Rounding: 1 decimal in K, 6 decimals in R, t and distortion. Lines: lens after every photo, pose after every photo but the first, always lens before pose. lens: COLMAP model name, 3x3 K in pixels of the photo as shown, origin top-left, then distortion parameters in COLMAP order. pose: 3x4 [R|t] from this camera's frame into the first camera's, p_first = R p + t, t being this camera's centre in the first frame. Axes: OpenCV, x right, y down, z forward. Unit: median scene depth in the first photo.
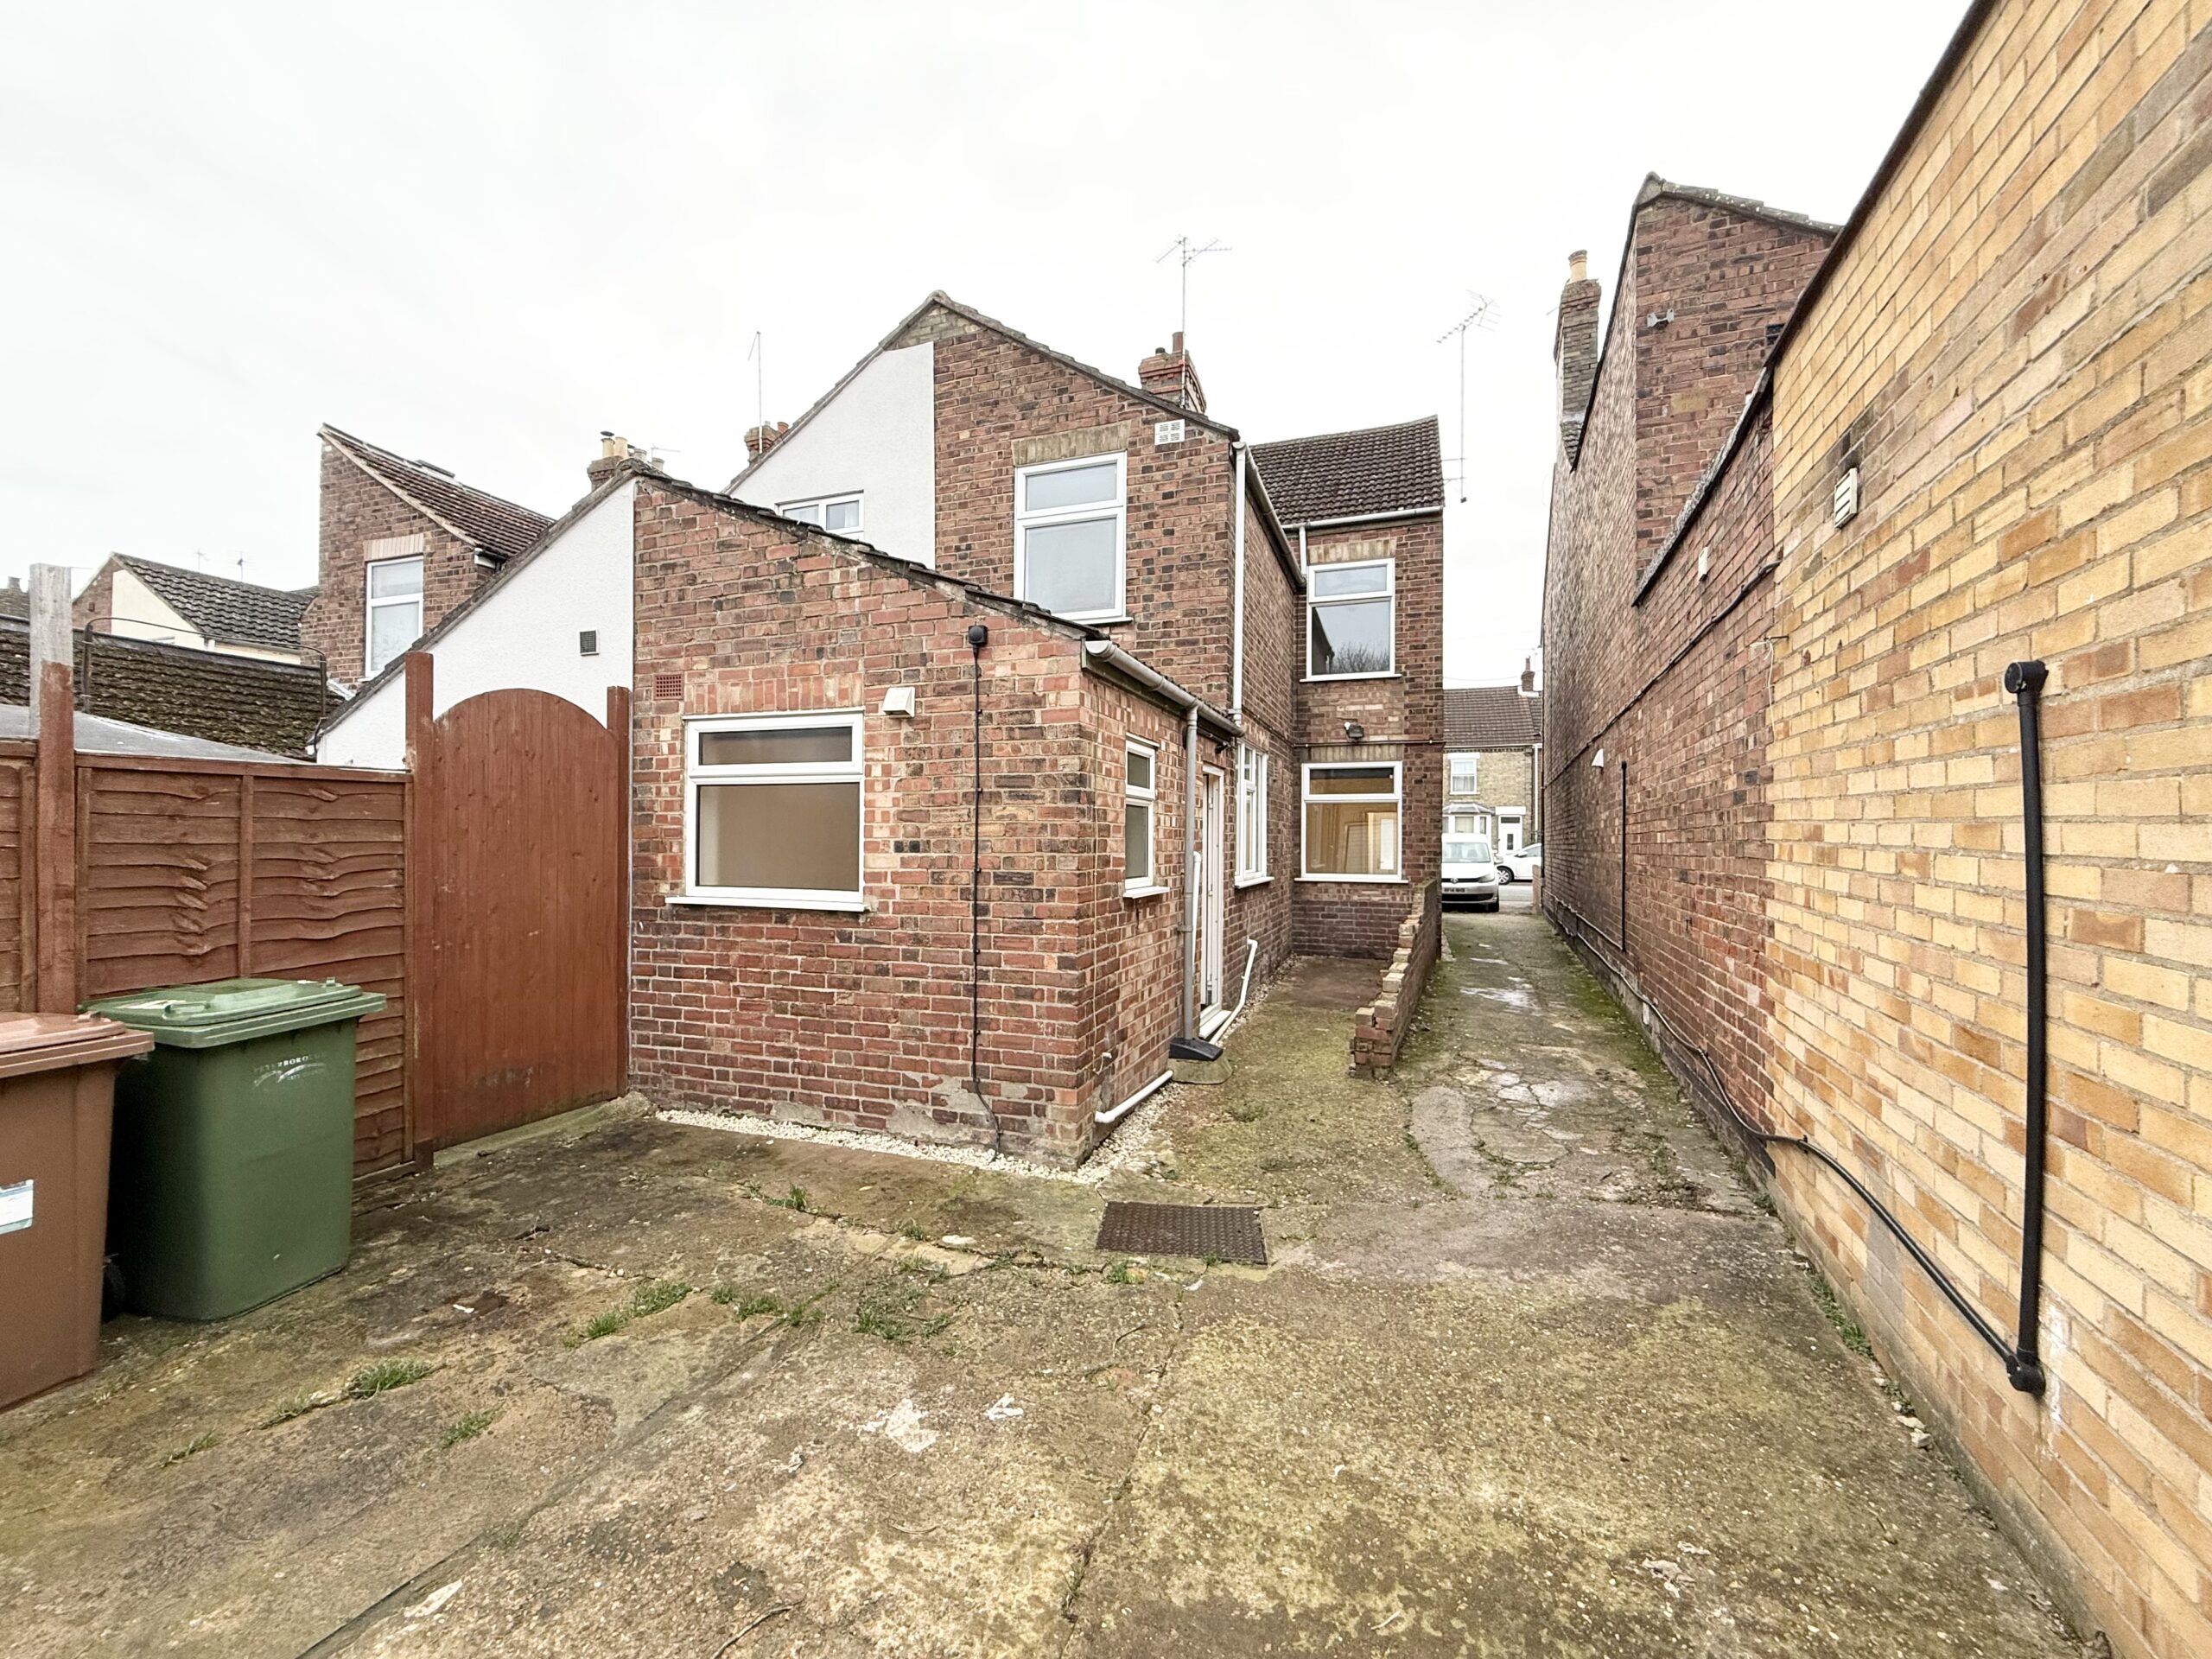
lens RADIAL K [[881.0, 0, 1100.0], [0, 881.0, 829.2], [0, 0, 1]] dist [-0.000301, -0.000247]
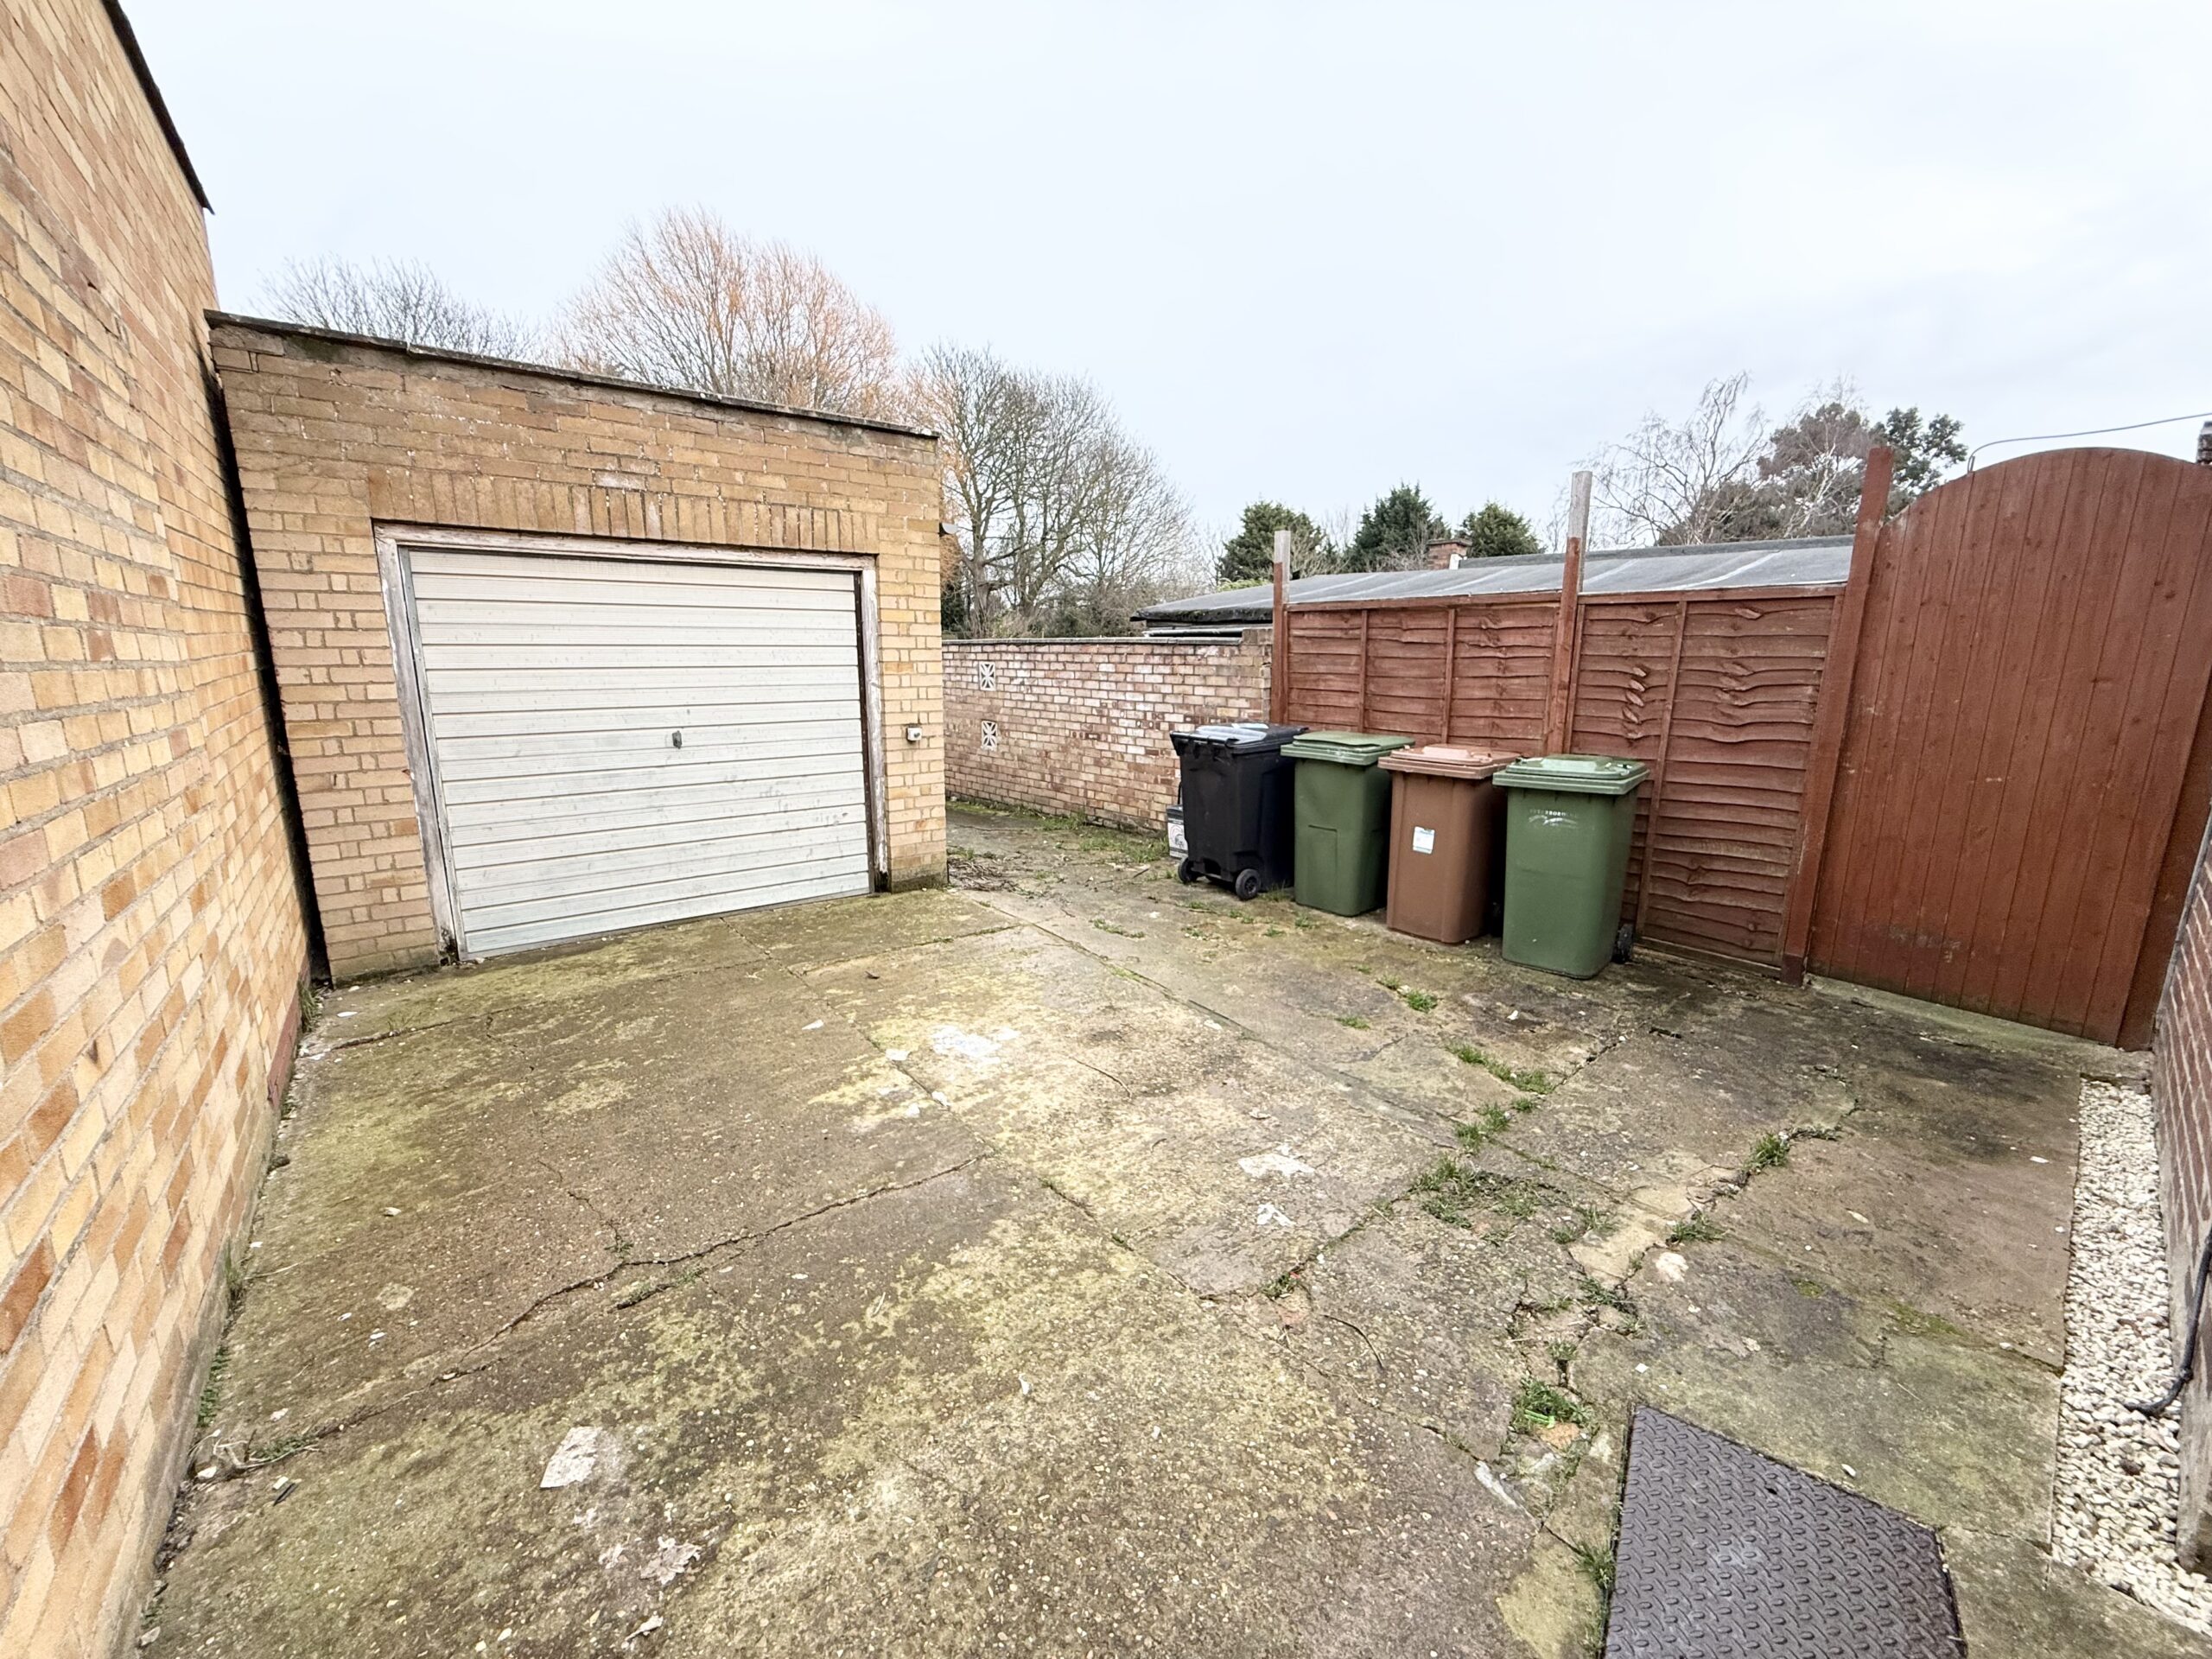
lens RADIAL K [[881.0, 0, 1102.9], [0, 881.0, 832.1], [0, 0, 1]] dist [-0.000301, -0.000247]
pose [[-0.485054, 0.173956, -0.857008, 0.476408], [-0.001093, 0.979894, 0.199518, 0.009851], [0.874484, 0.097713, -0.475111, 0.770087]]
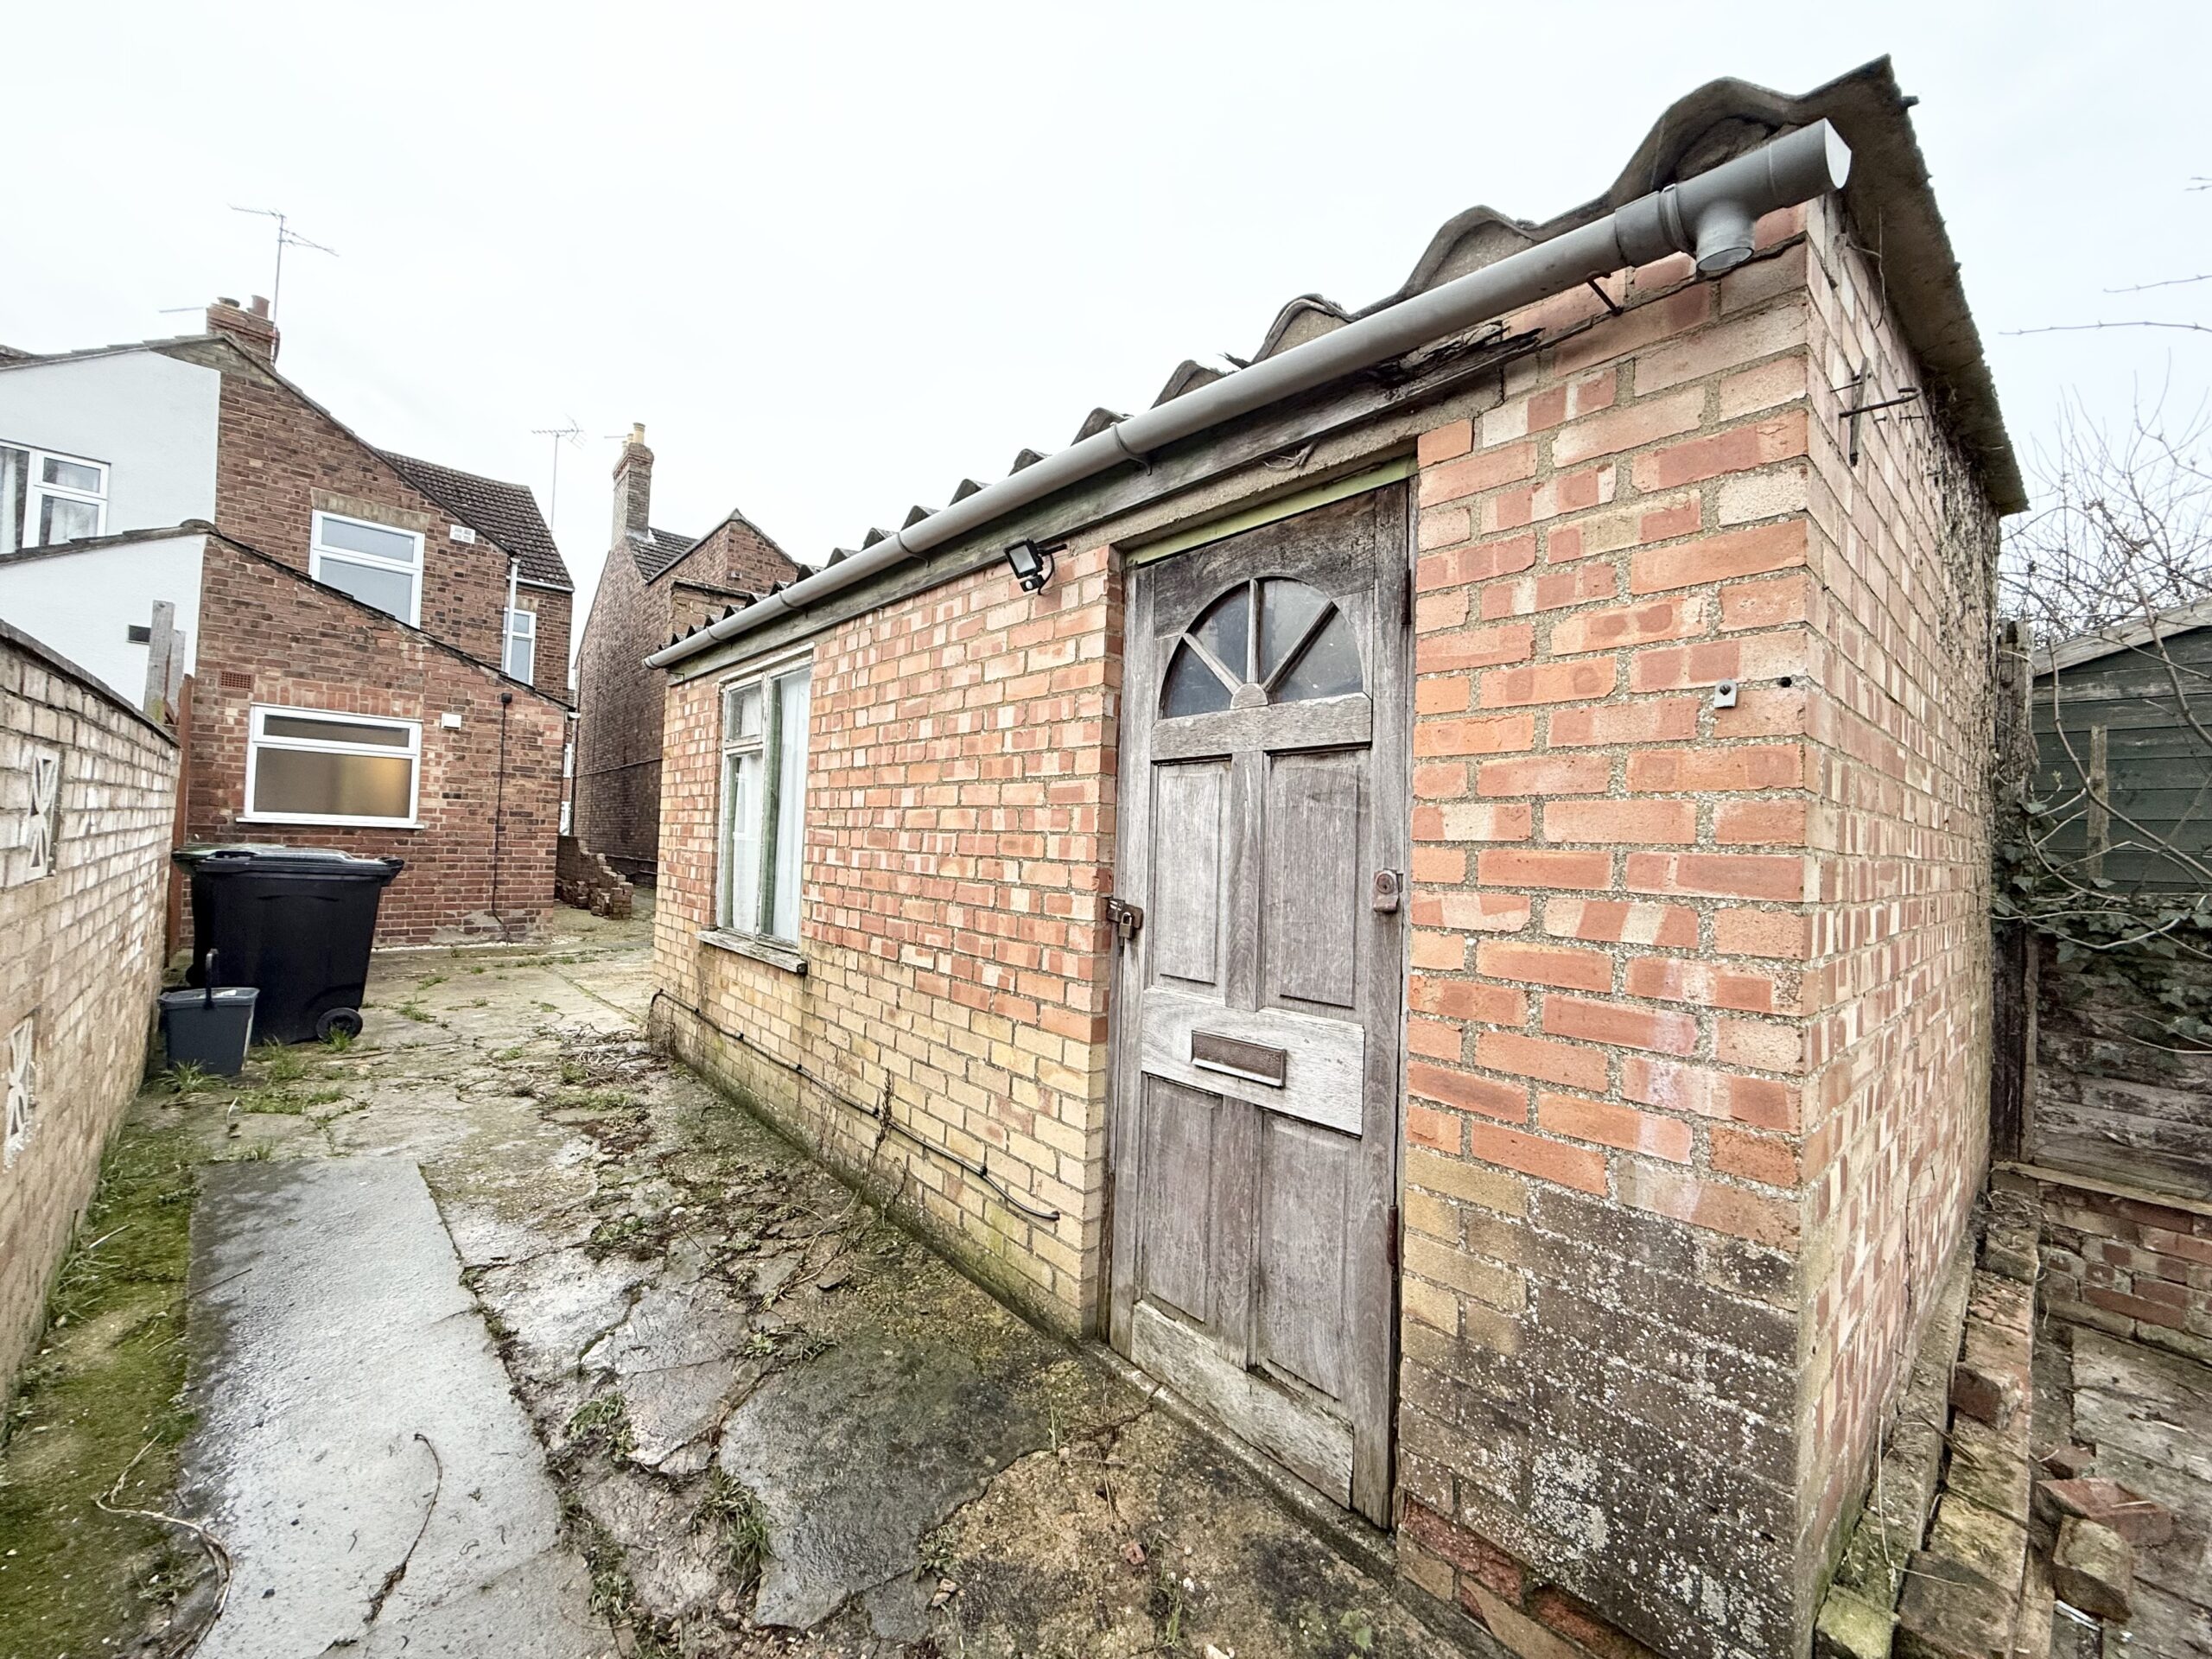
lens RADIAL K [[881.0, 0, 1100.4], [0, 881.0, 825.8], [0, 0, 1]] dist [-0.000301, -0.000247]
pose [[0.430785, 0.033573, 0.901830, -1.416849], [-0.045913, 0.998829, -0.015252, 0.051755], [-0.901286, -0.034836, 0.431822, -1.194904]]
